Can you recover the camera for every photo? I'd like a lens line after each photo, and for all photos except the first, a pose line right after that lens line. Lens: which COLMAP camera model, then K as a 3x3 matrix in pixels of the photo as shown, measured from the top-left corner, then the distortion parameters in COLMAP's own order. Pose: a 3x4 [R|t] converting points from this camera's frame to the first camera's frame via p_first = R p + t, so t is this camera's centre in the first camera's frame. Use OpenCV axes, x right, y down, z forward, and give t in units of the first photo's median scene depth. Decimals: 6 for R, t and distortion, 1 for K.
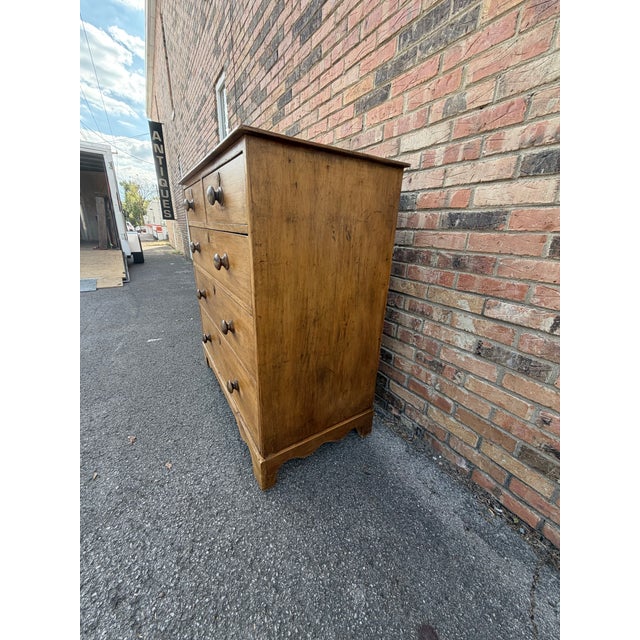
lens RADIAL K [[255.8, 0, 319.1], [0, 255.8, 318.8], [0, 0, 1]] dist [-0.000430, 0.000213]
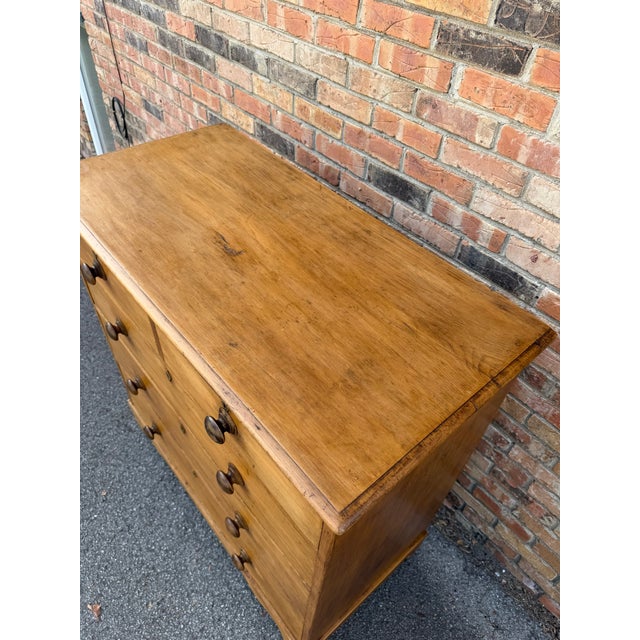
lens RADIAL K [[456.3, 0, 320.7], [0, 456.3, 322.5], [0, 0, 1]] dist [0.013561, -0.023071]
pose [[0.989164, -0.079457, 0.123457, -0.219766], [0.018616, 0.901986, 0.431363, -0.819651], [-0.145631, -0.424391, 0.893691, 0.131539]]
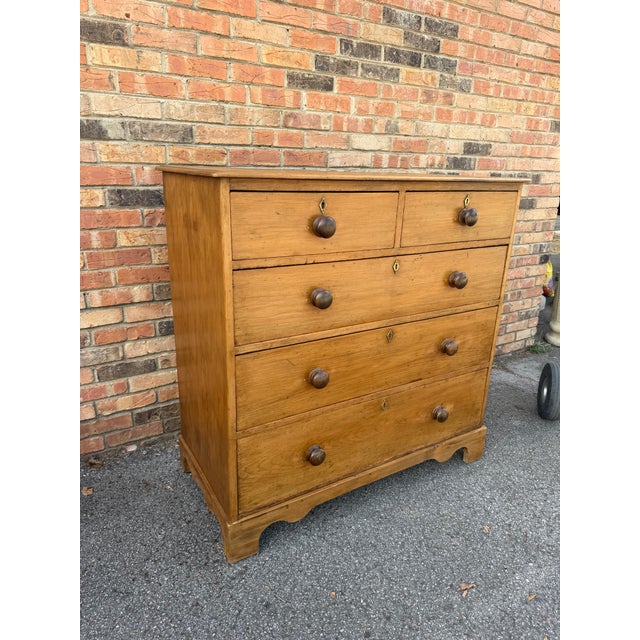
lens RADIAL K [[456.3, 0, 319.6], [0, 456.3, 322.3], [0, 0, 1]] dist [0.013561, -0.023071]
pose [[0.026929, -0.351767, 0.935700, -1.675308], [0.316963, 0.890744, 0.325744, -0.656257], [-0.948056, 0.287810, 0.135484, 1.061950]]
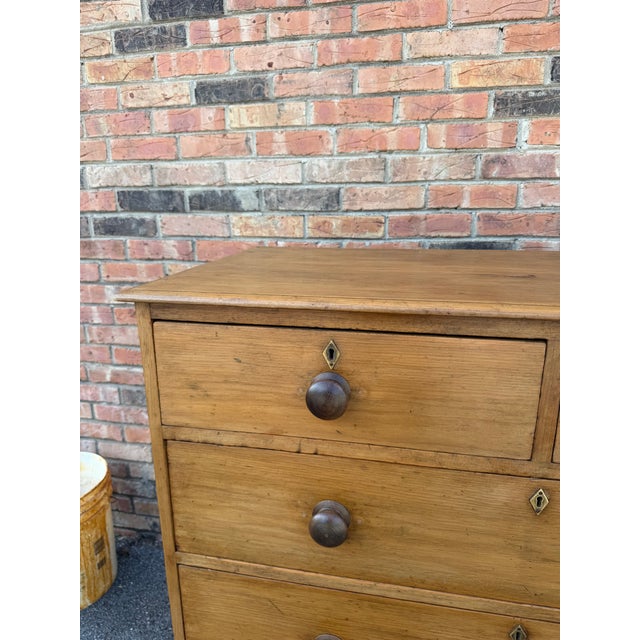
lens RADIAL K [[456.3, 0, 319.8], [0, 456.3, 321.1], [0, 0, 1]] dist [0.013561, -0.023071]
pose [[0.694010, -0.221720, 0.684975, -0.930487], [0.272751, 0.961453, 0.034866, -0.608650], [-0.666302, 0.162630, 0.727732, 0.730978]]
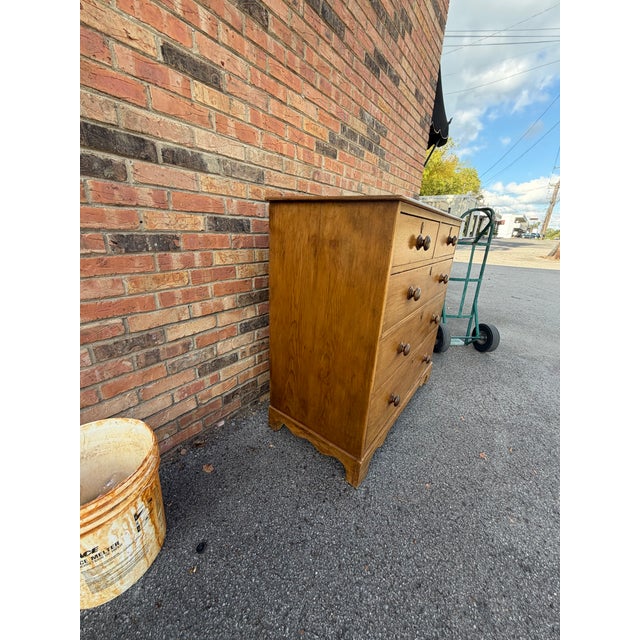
lens RADIAL K [[255.8, 0, 320.0], [0, 255.8, 319.4], [0, 0, 1]] dist [-0.000430, 0.000213]
pose [[-0.349354, -0.361026, 0.864645, -1.305078], [0.258669, 0.849769, 0.459328, -0.774275], [-0.900579, 0.384125, -0.203485, 1.735206]]
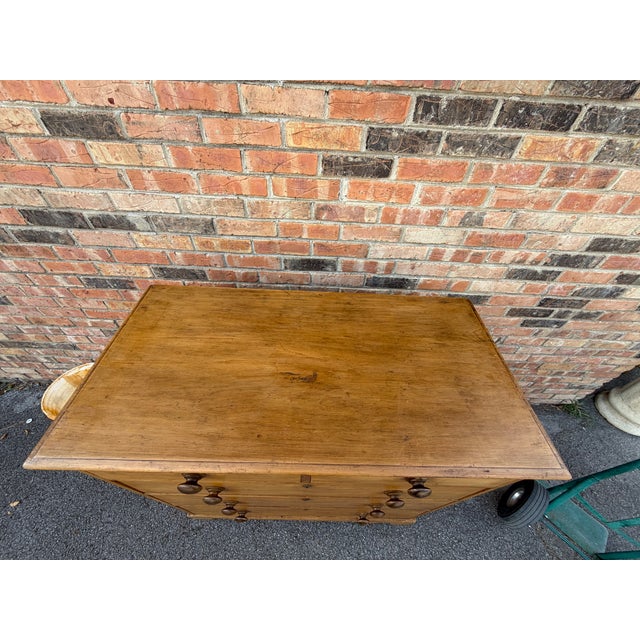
lens RADIAL K [[255.8, 0, 319.0], [0, 255.8, 320.3], [0, 0, 1]] dist [-0.000430, 0.000213]
pose [[0.553411, -0.615097, 0.561597, -0.515675], [0.257630, 0.767608, 0.586860, -1.026727], [-0.792063, -0.180091, 0.583270, 0.650064]]
